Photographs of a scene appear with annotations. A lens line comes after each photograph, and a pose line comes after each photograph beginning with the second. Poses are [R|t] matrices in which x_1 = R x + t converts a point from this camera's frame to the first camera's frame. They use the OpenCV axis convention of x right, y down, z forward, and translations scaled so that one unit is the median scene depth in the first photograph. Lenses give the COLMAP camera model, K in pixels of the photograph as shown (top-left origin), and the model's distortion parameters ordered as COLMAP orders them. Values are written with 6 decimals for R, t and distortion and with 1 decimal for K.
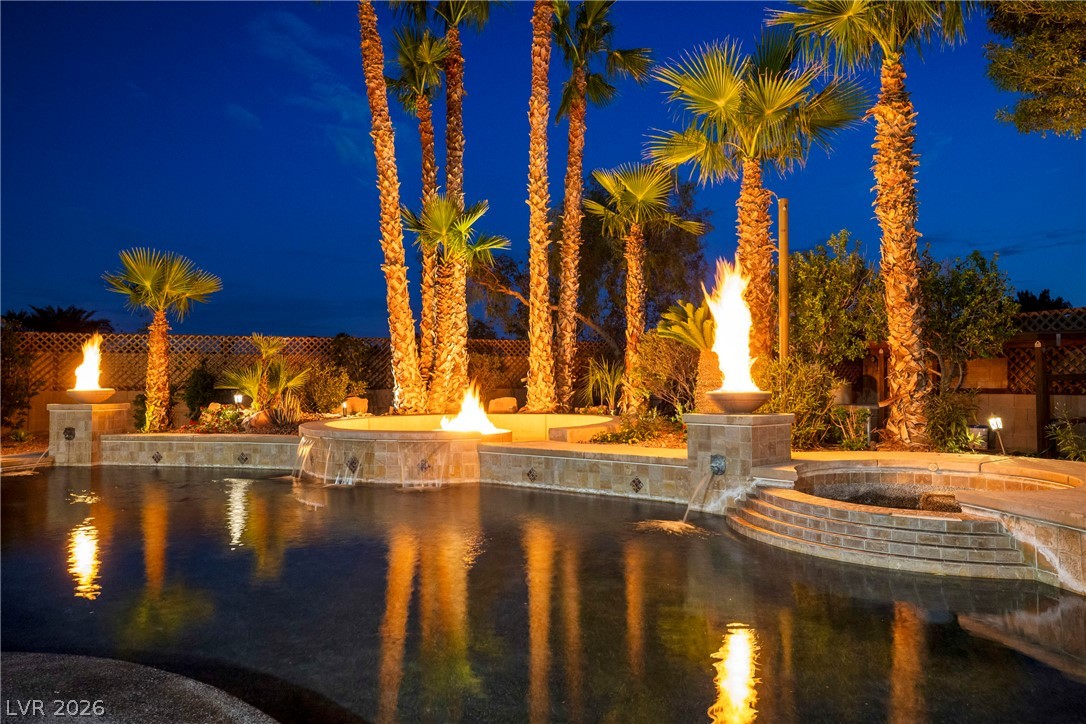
lens RADIAL K [[758.9, 0, 543.0], [0, 758.9, 362.0], [0, 0, 1]] dist [-0.006781, 0.047969]
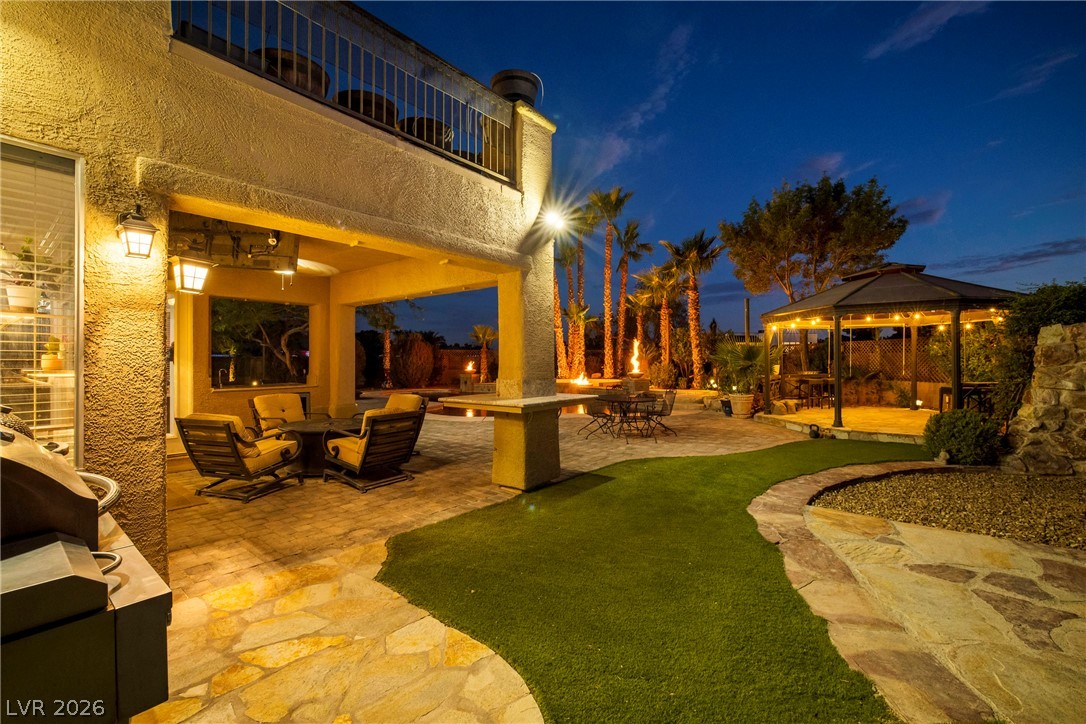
lens RADIAL K [[464.4, 0, 543.0], [0, 464.4, 362.0], [0, 0, 1]] dist [-0.057373, 0.025865]
pose [[0.965203, 0.002655, -0.261489, 0.238298], [0.004338, 0.999648, 0.026161, -0.047218], [0.261466, -0.026385, 0.964852, -0.826494]]
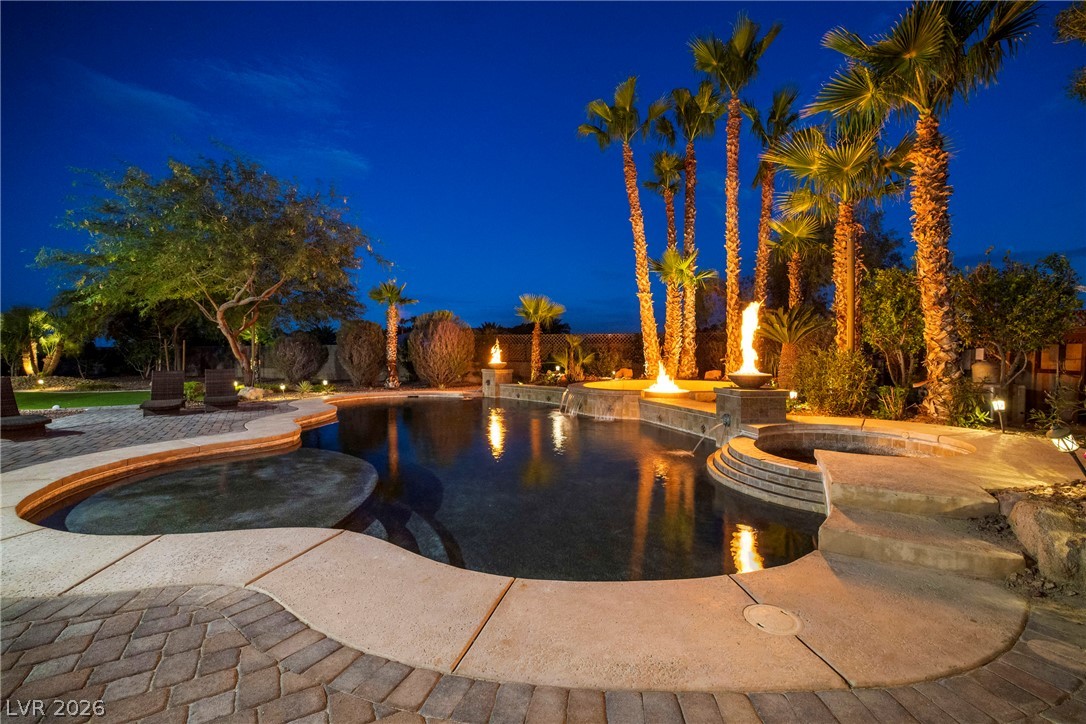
lens RADIAL K [[464.4, 0, 543.0], [0, 464.4, 362.0], [0, 0, 1]] dist [-0.057373, 0.025865]
pose [[0.808204, 0.013155, -0.588756, 0.263706], [0.012231, 0.999160, 0.039115, -0.015008], [0.588776, -0.038814, 0.807364, 0.003416]]
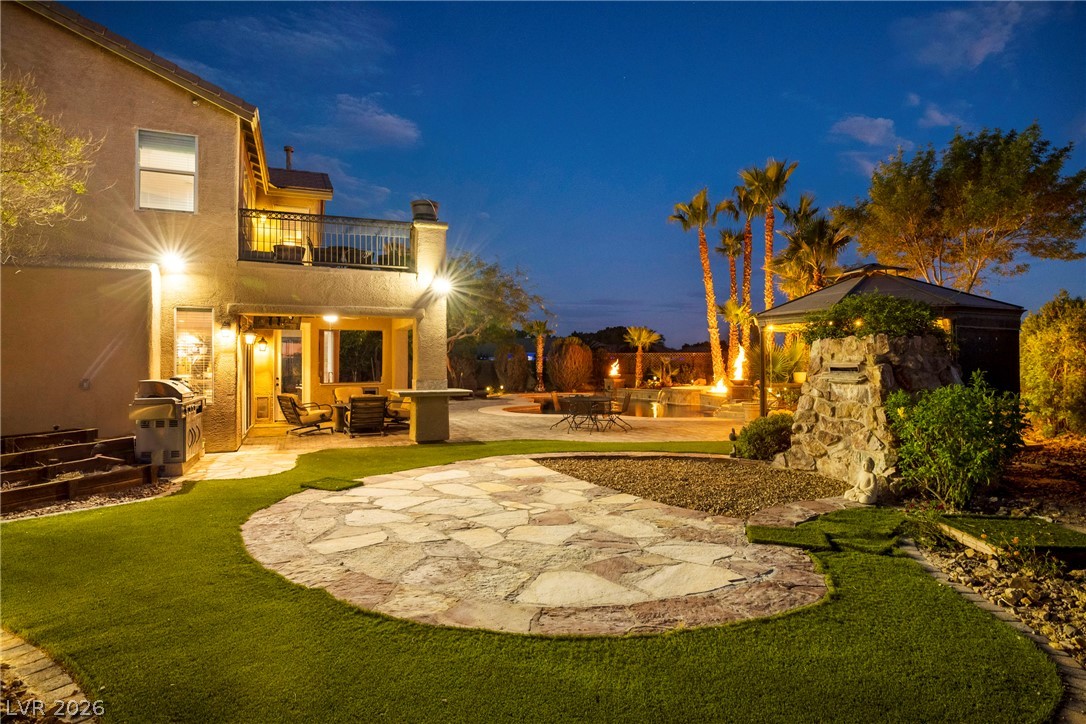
lens RADIAL K [[597.0, 0, 543.0], [0, 597.0, 362.0], [0, 0, 1]] dist [-0.016596, -0.000021]
pose [[0.713634, 0.001665, -0.700517, 0.900517], [0.015035, 0.999730, 0.017692, -0.061995], [0.700357, -0.023158, 0.713417, -0.960859]]
